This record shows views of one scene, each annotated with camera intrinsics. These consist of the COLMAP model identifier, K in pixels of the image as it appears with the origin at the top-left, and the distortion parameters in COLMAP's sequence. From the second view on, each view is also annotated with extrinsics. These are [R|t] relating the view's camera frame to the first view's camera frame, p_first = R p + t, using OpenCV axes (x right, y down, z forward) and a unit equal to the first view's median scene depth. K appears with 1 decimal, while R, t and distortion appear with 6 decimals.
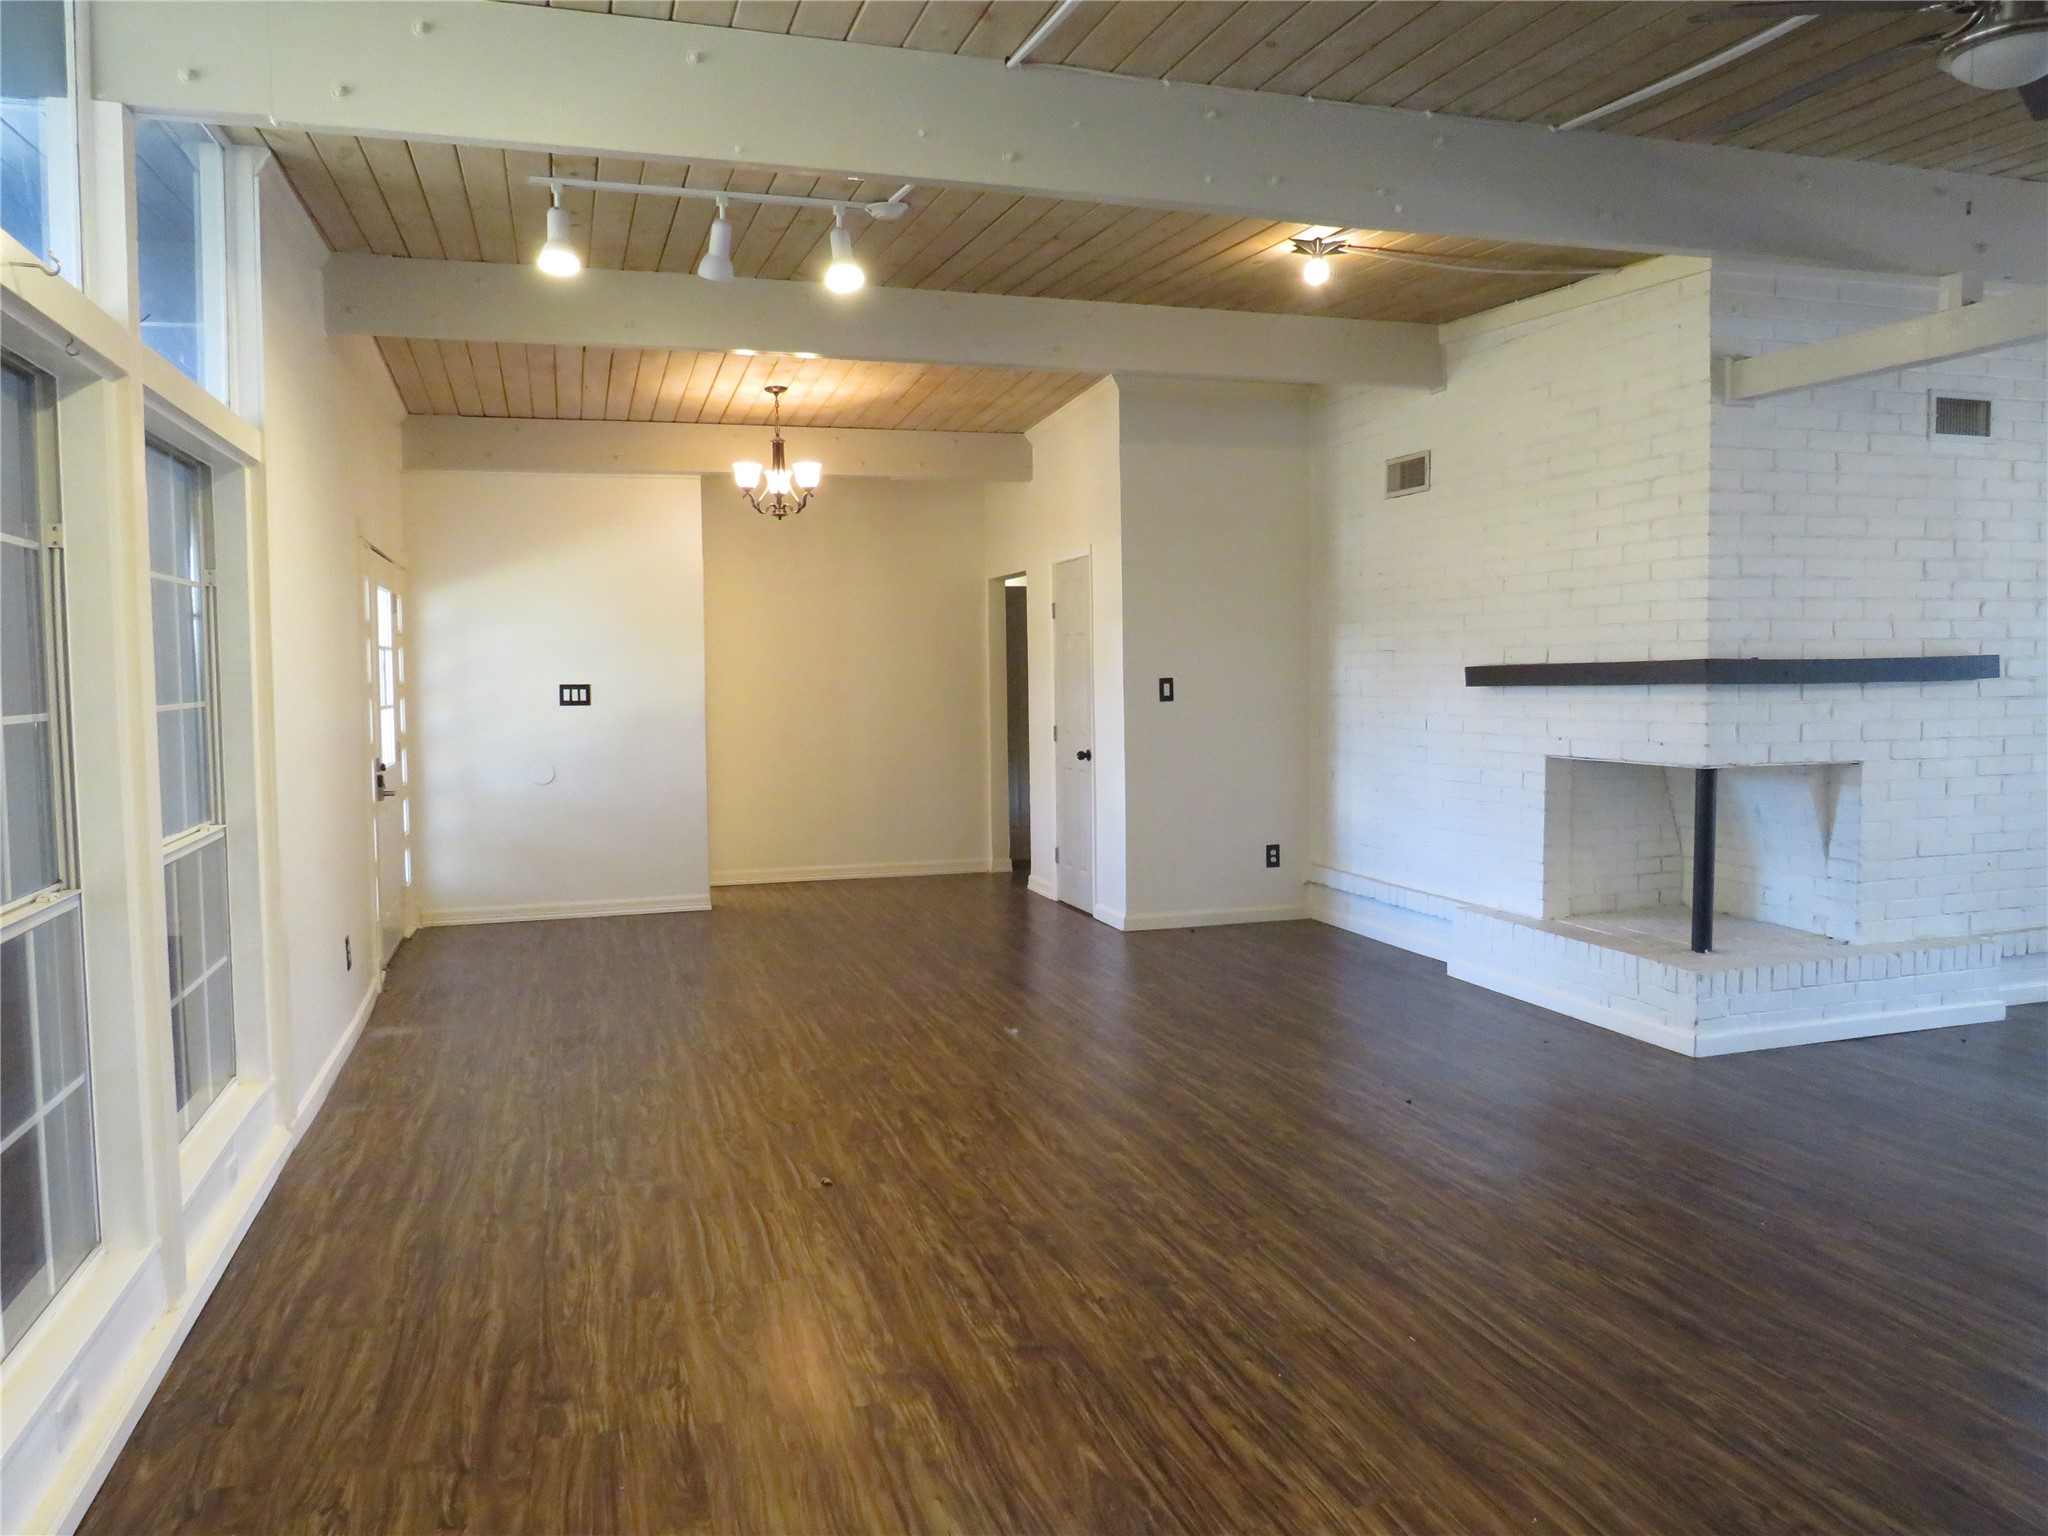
lens RADIAL K [[1440.8, 0, 1014.1], [0, 1440.8, 767.5], [0, 0, 1]] dist [-0.029515, 0.000316]
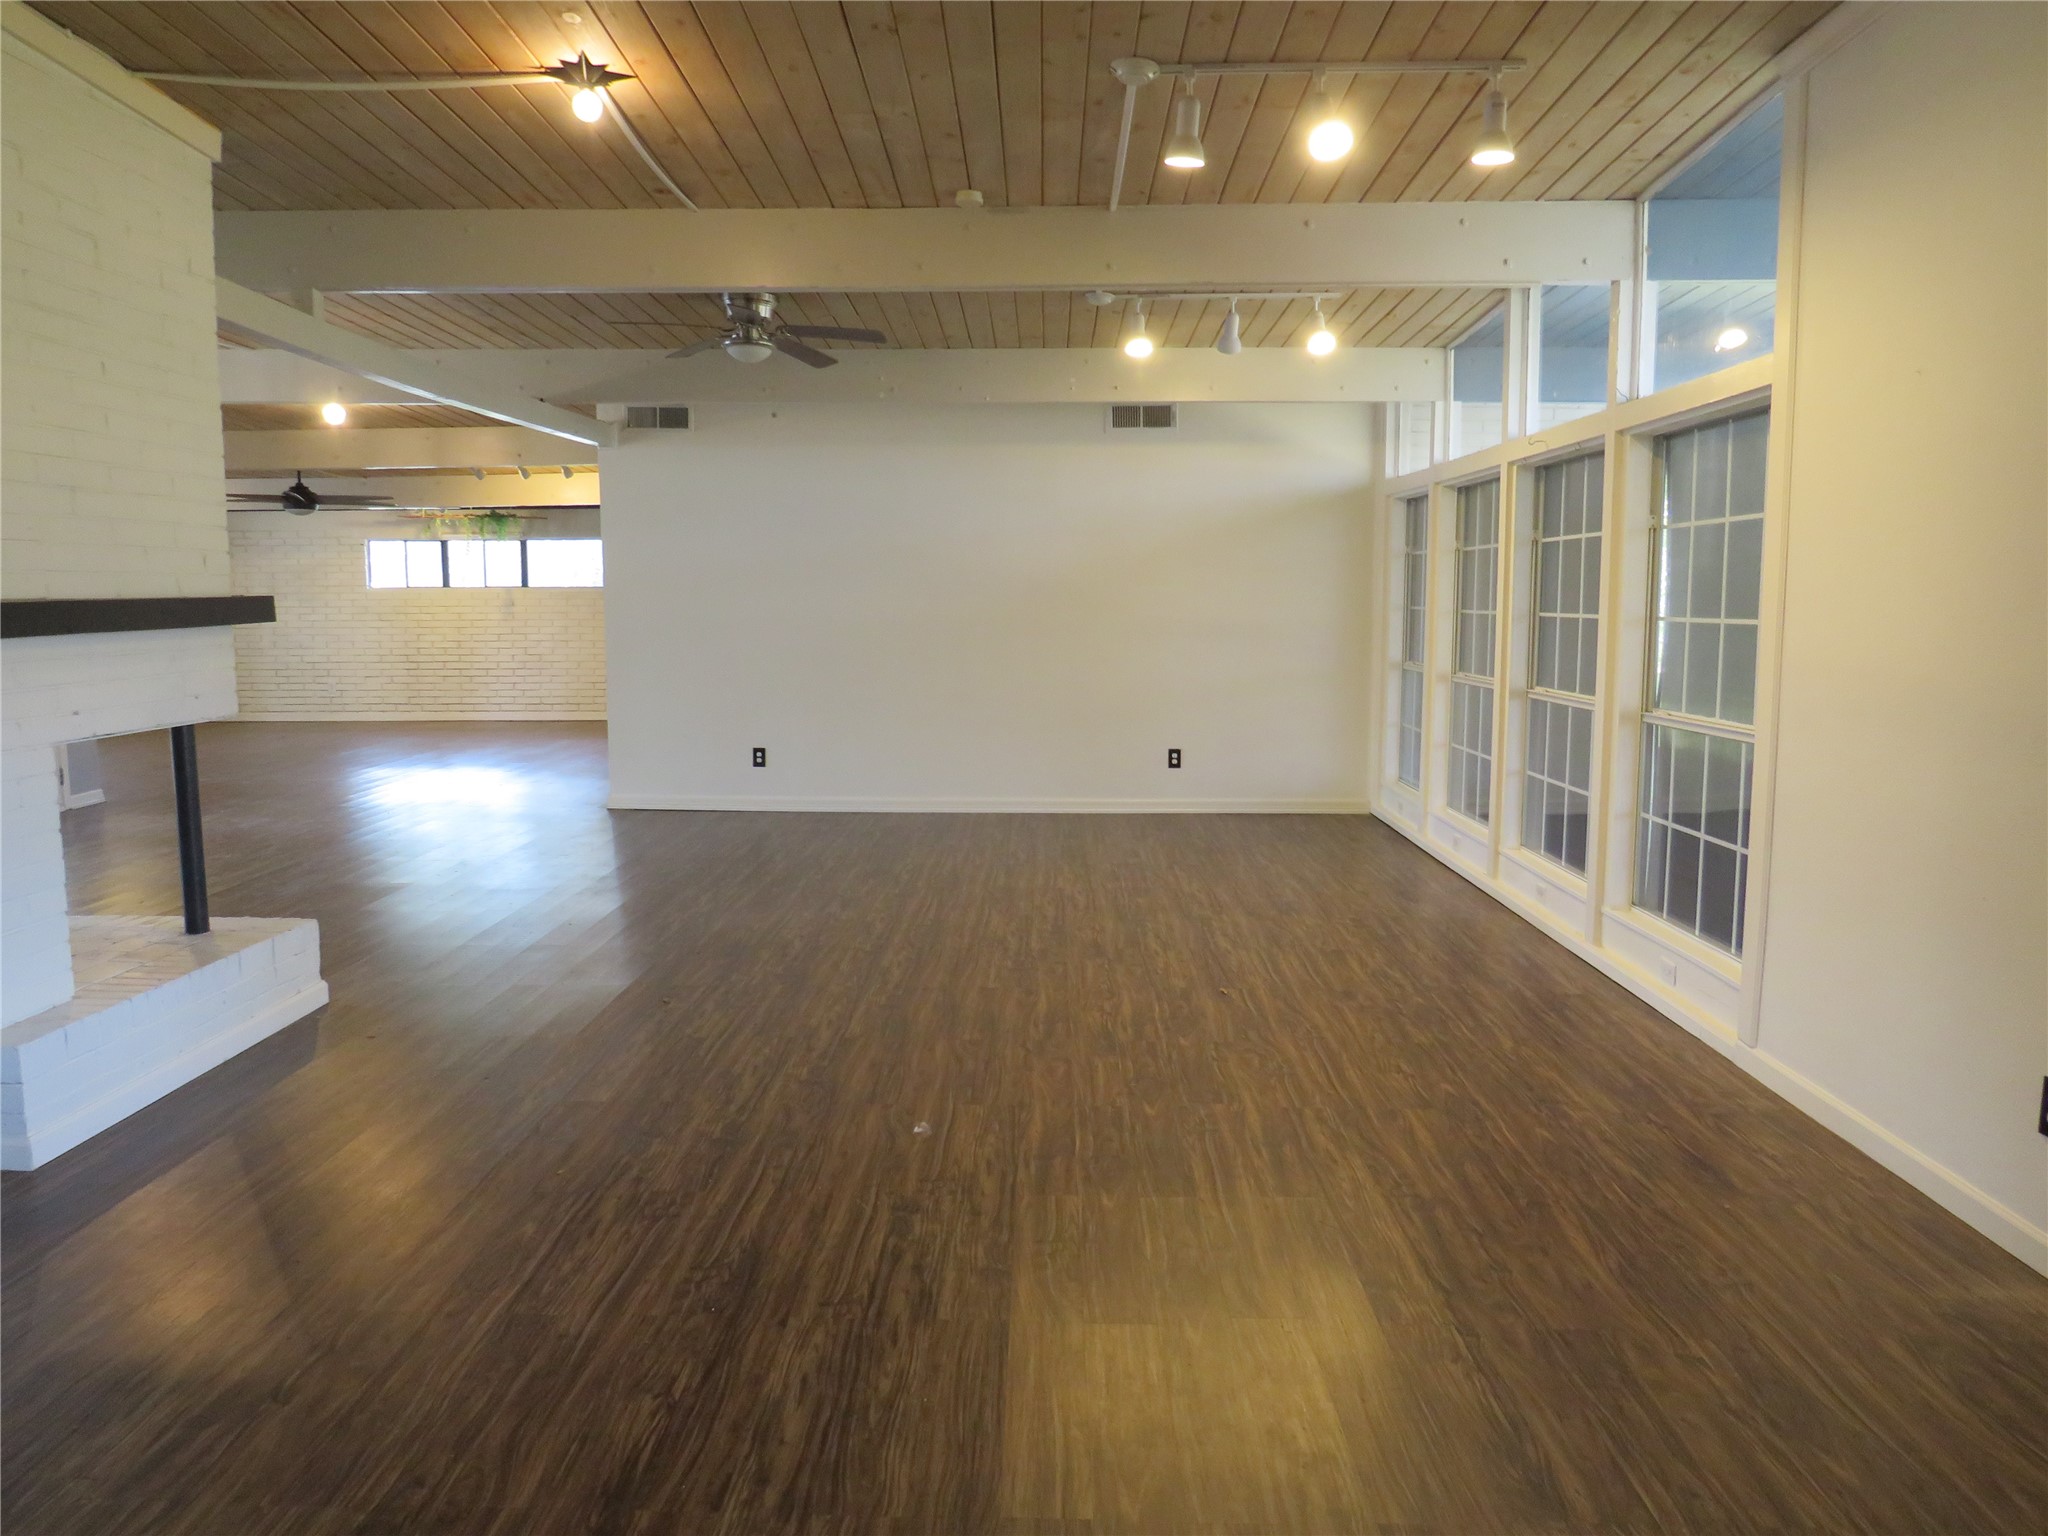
lens RADIAL K [[1440.8, 0, 1029.4], [0, 1440.8, 756.6], [0, 0, 1]] dist [-0.029515, 0.000316]
pose [[-0.950878, -0.023492, 0.308673, -0.329041], [0.030218, 0.985311, 0.168077, -0.134317], [-0.308087, 0.169148, -0.936200, 2.042248]]
